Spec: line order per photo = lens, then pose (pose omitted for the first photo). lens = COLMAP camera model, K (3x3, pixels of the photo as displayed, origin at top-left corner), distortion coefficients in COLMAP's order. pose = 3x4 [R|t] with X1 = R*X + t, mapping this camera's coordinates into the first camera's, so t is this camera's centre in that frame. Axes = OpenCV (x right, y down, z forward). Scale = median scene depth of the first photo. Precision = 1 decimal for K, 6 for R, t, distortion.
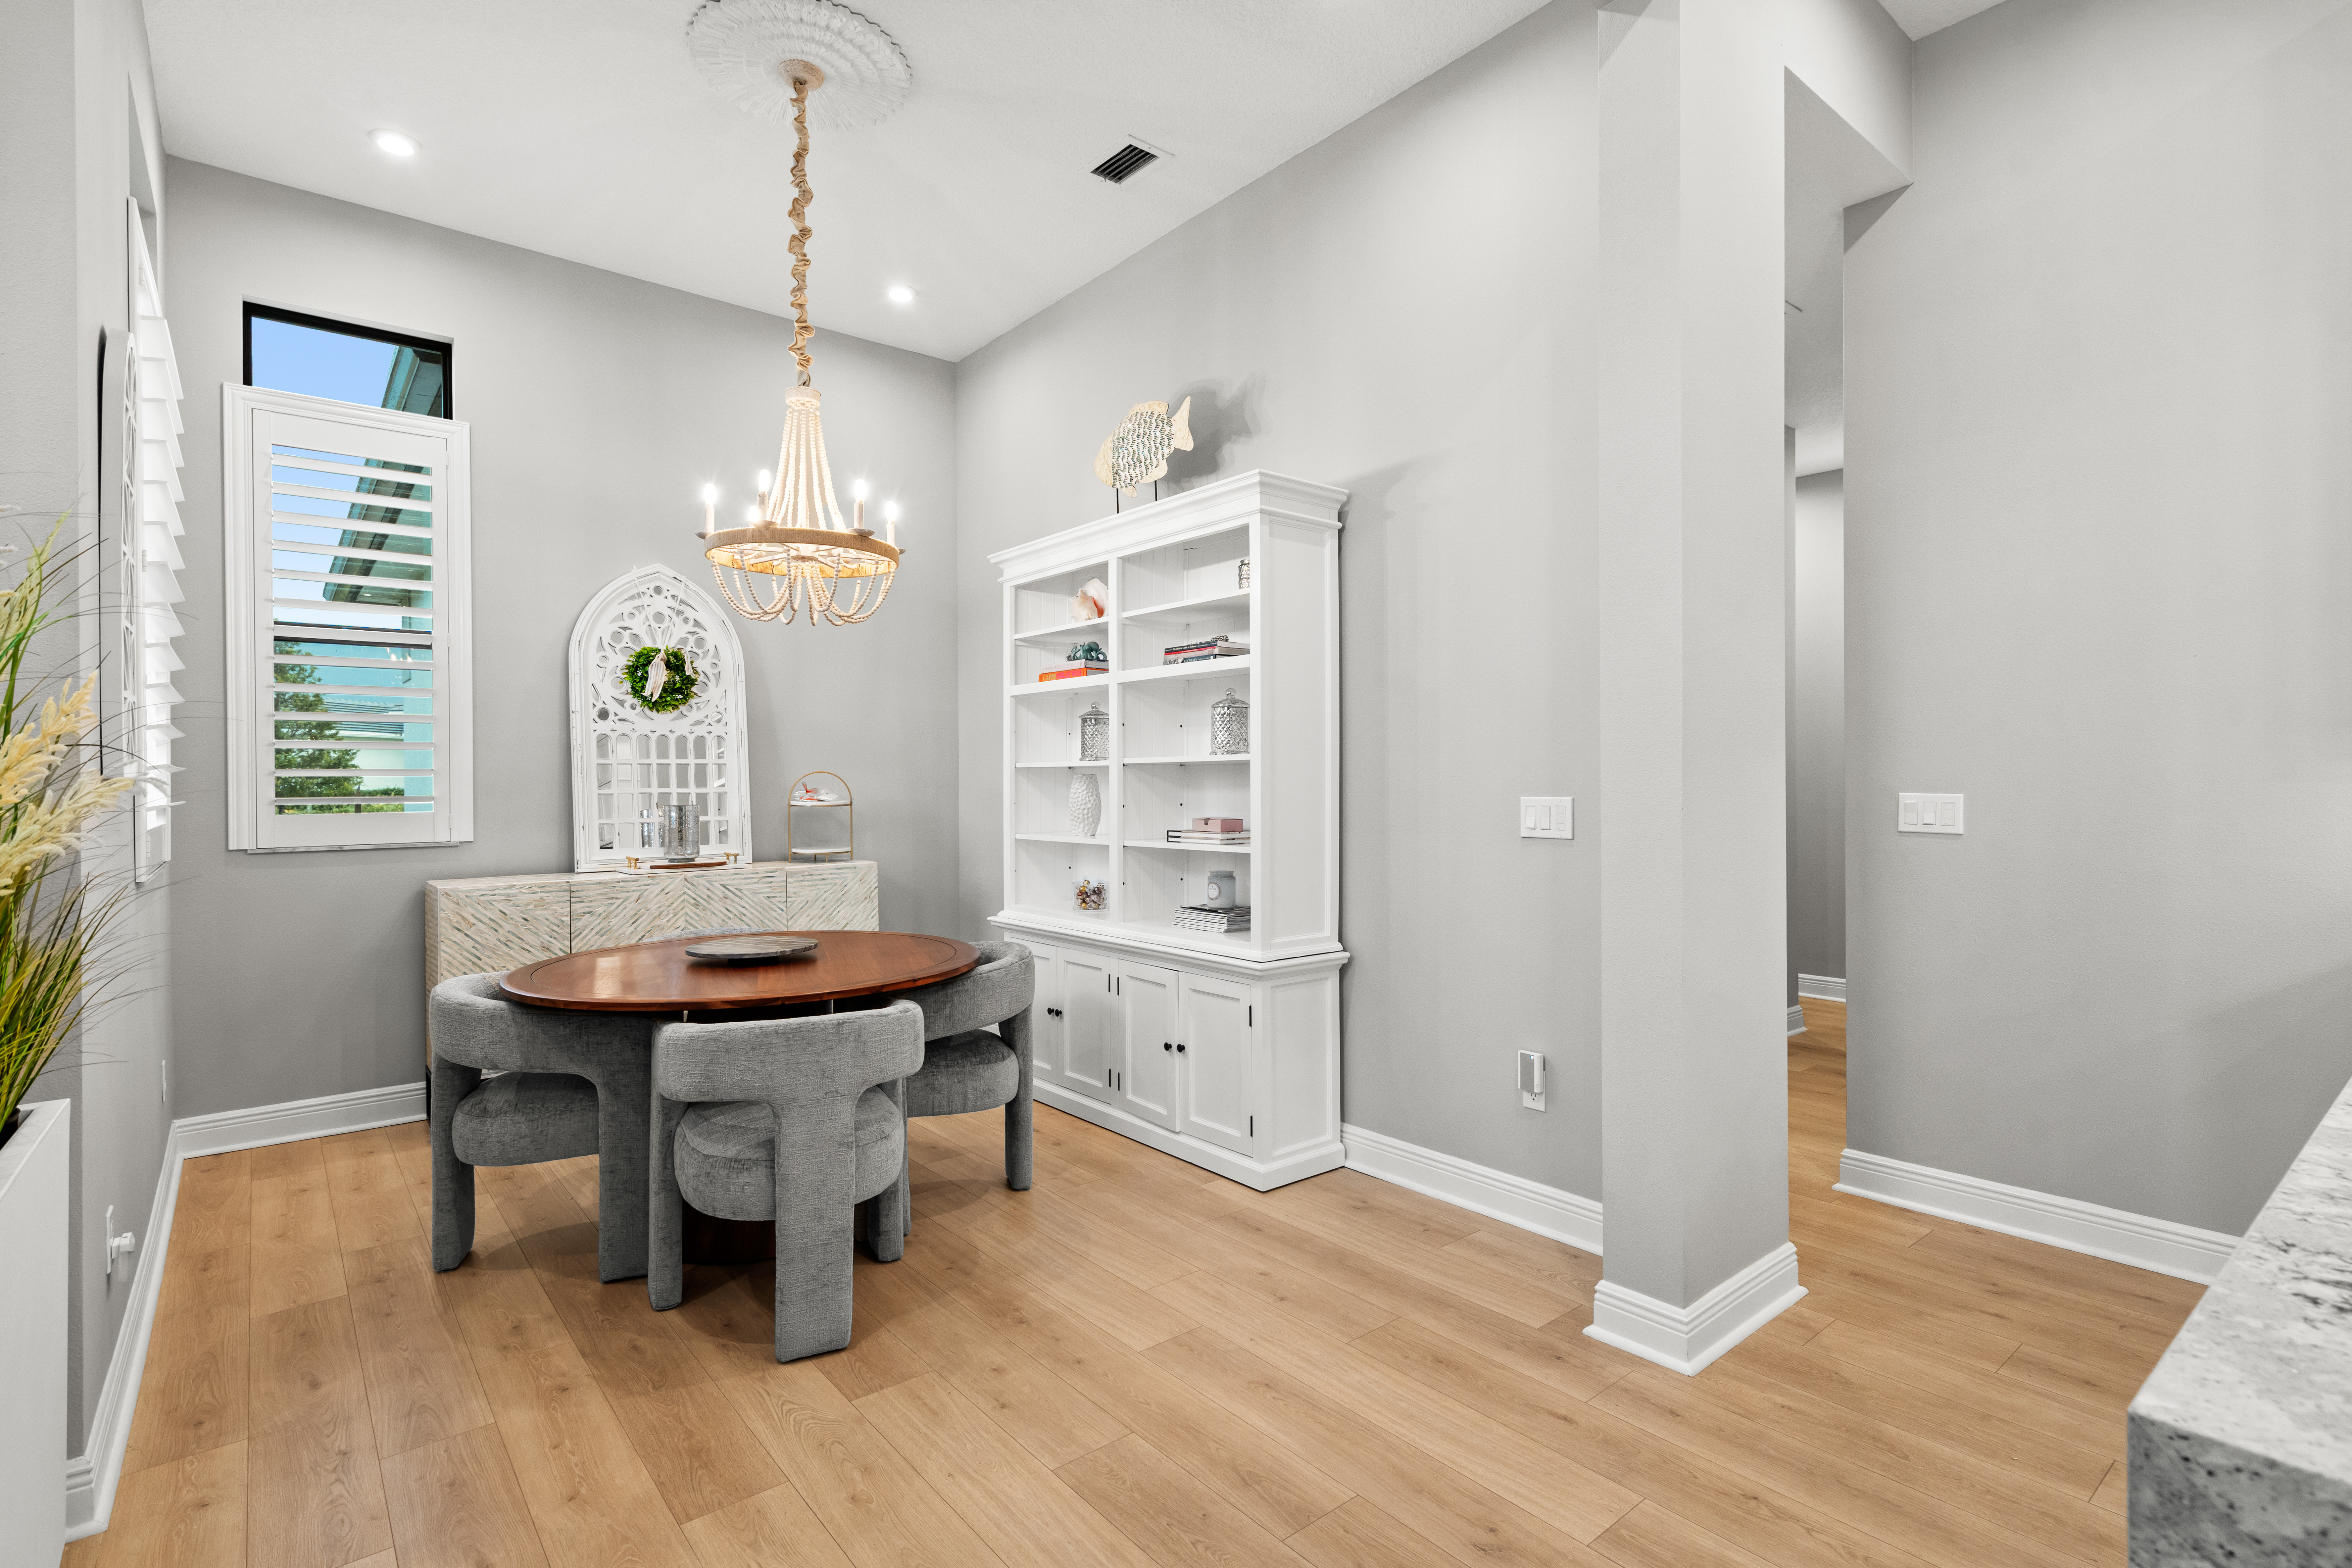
lens RADIAL K [[1119.4, 0, 1172.3], [0, 1119.4, 780.7], [0, 0, 1]] dist [0.004097, -0.000626]
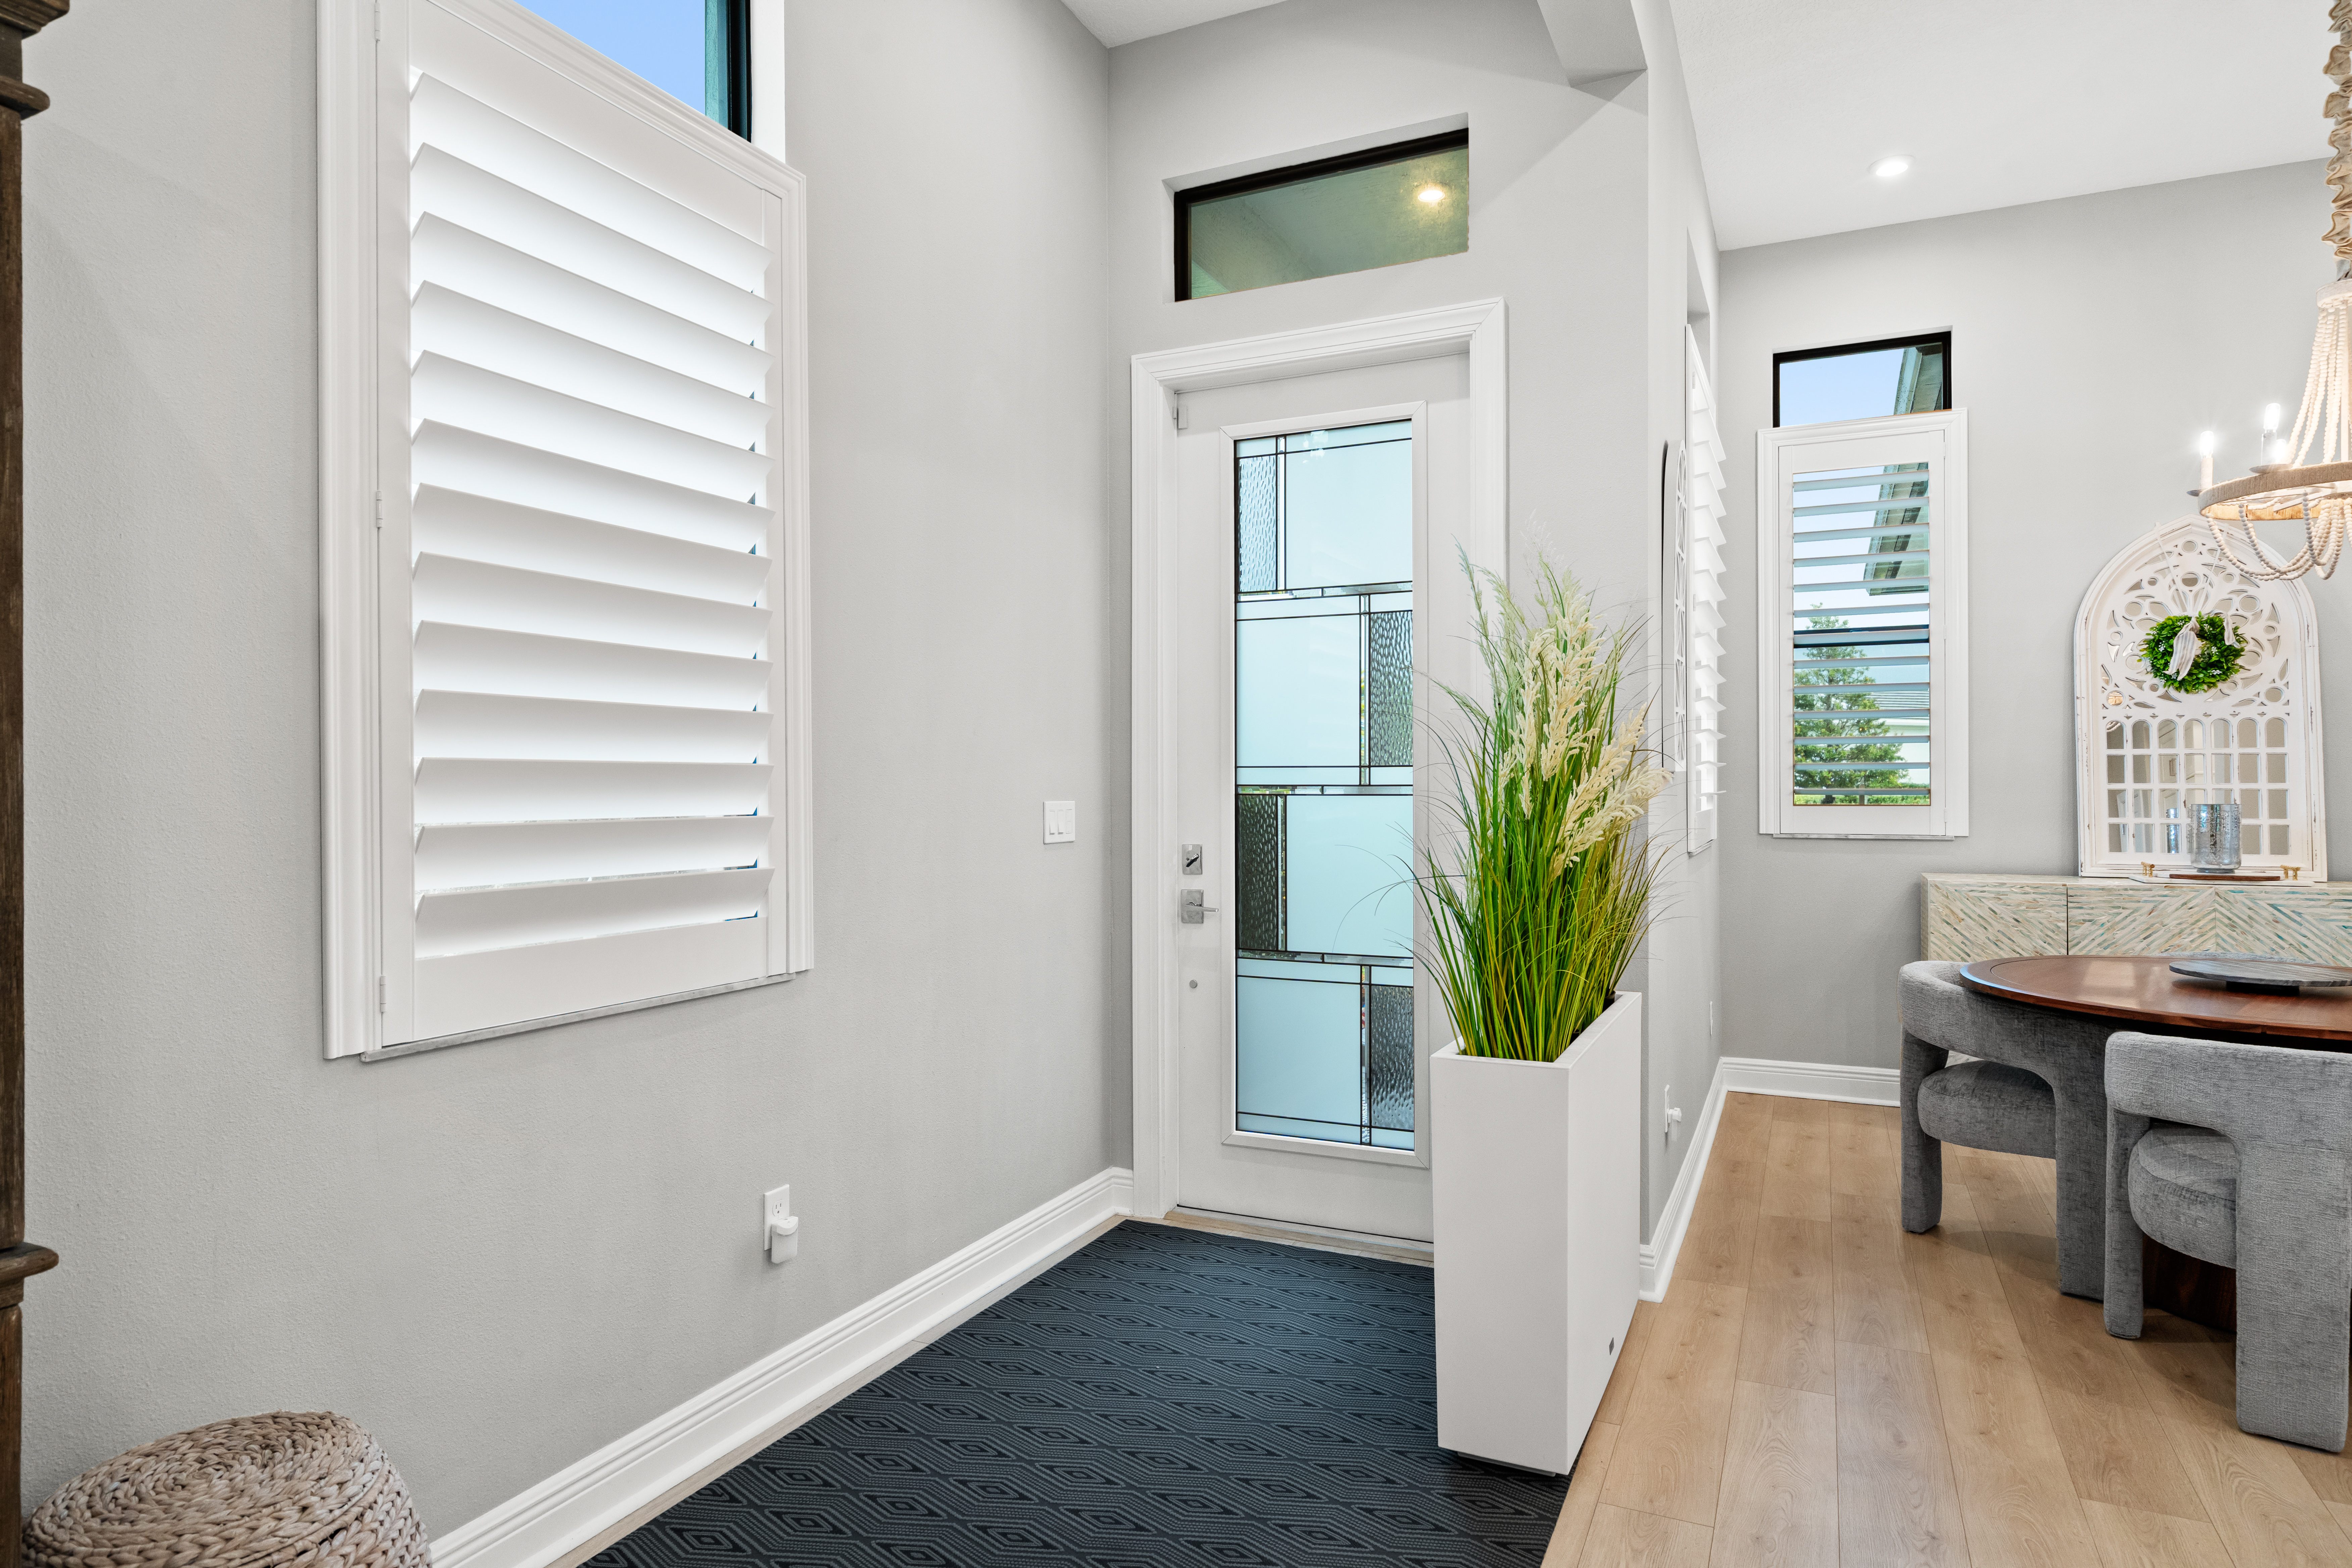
lens RADIAL K [[1355.0, 0, 1176.0], [0, 1355.0, 784.0], [0, 0, 1]] dist [0.004169, 0.001863]
pose [[0.426132, 0.007162, -0.904632, 0.211007], [-0.000792, 0.999971, 0.007544, 0.000284], [0.904660, -0.002498, 0.426126, -0.177417]]
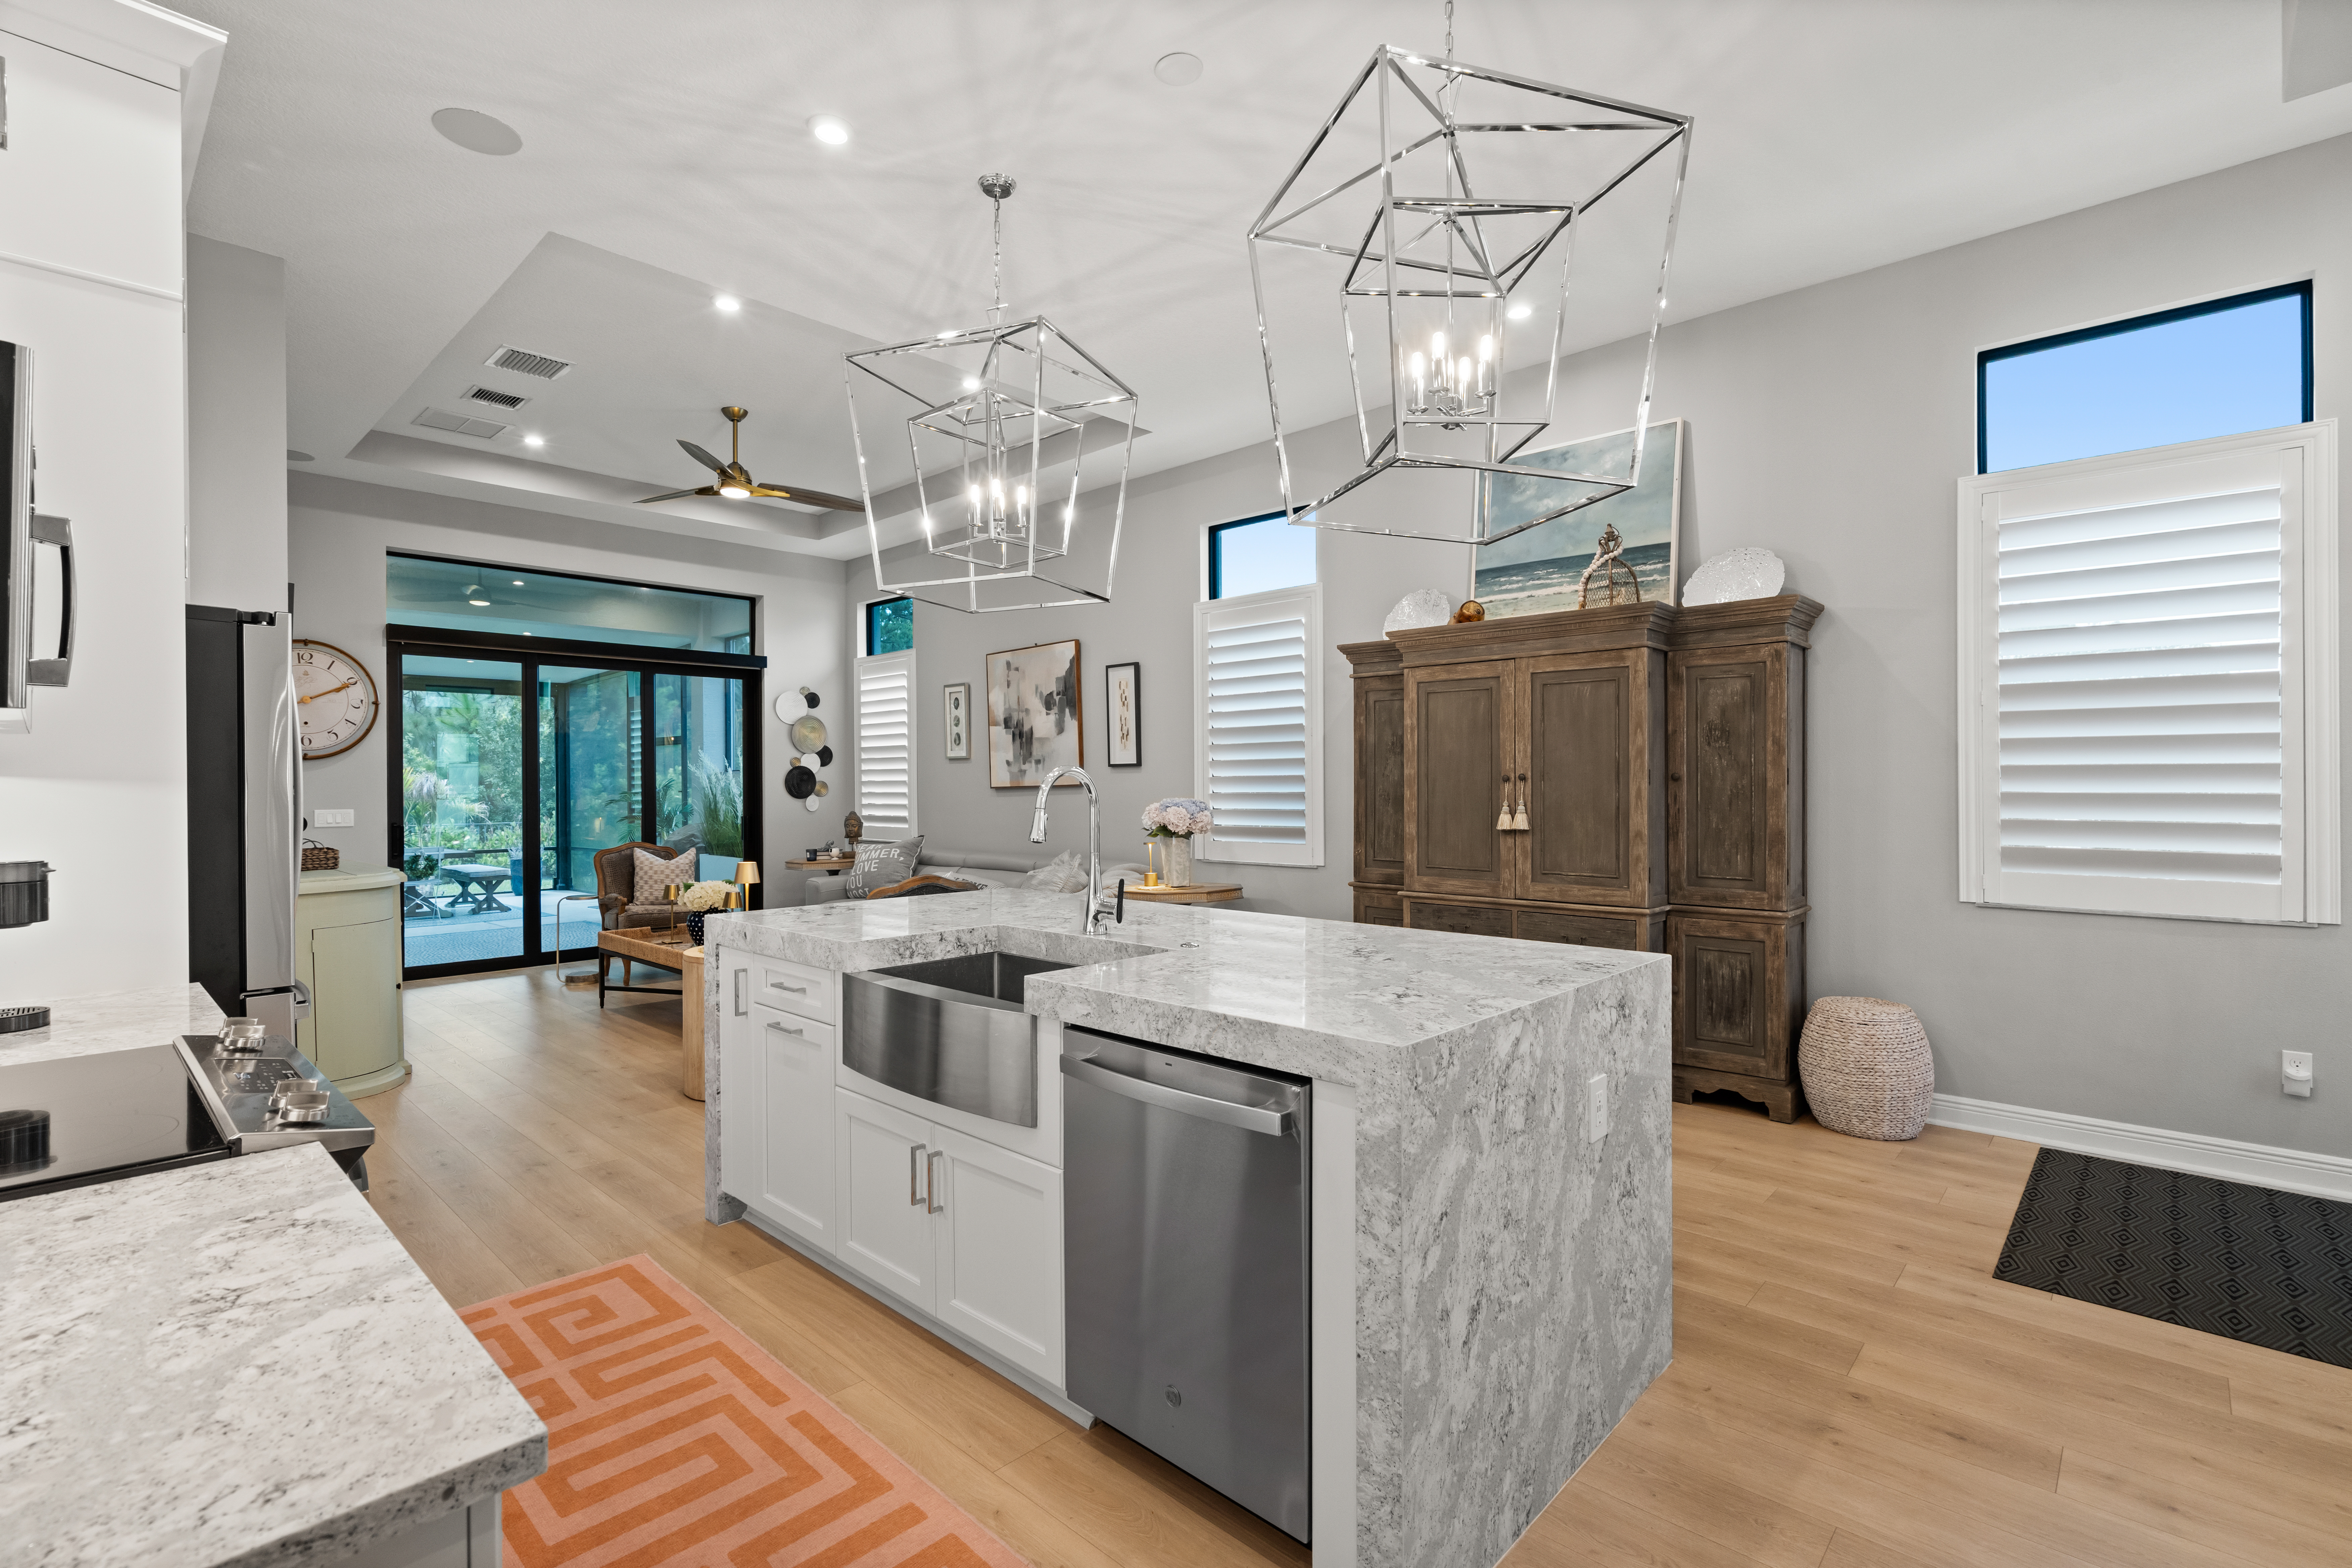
lens RADIAL K [[1067.0, 0, 1165.9], [0, 1067.0, 788.2], [0, 0, 1]] dist [0.001465, 0.000672]
pose [[-0.992328, 0.010764, -0.123160, 0.633741], [0.010055, 0.999929, 0.006376, -0.030845], [0.123220, 0.005089, -0.992366, 0.927148]]
